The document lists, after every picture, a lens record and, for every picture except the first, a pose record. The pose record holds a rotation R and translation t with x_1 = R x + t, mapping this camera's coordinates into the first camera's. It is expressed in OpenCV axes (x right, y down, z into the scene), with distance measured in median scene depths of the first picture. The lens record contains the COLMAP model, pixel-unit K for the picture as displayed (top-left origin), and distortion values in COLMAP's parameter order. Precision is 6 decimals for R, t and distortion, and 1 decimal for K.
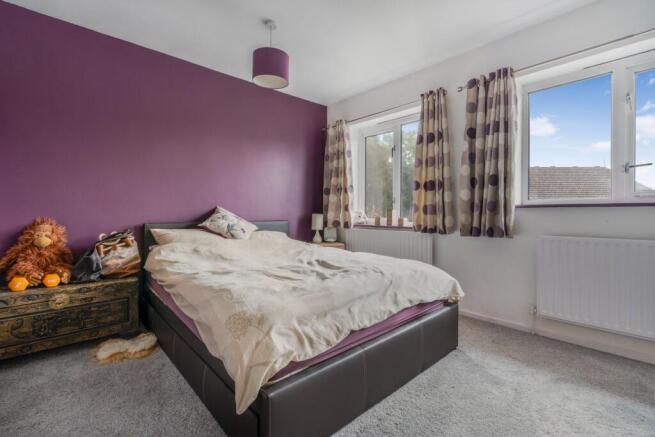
lens RADIAL K [[298.0, 0, 328.7], [0, 298.0, 216.9], [0, 0, 1]] dist [-0.003753, 0.001074]
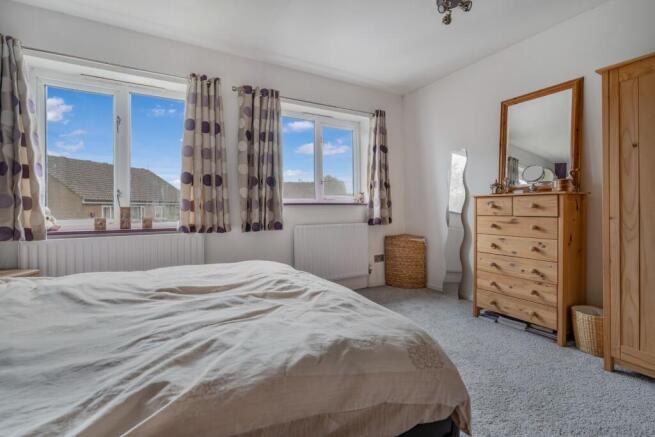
lens RADIAL K [[298.0, 0, 327.3], [0, 298.0, 209.4], [0, 0, 1]] dist [-0.003753, 0.001074]
pose [[0.223585, -0.003121, 0.974679, -0.500901], [0.022735, 0.999739, -0.002014, -0.006714], [-0.974419, 0.022610, 0.223598, 0.486934]]
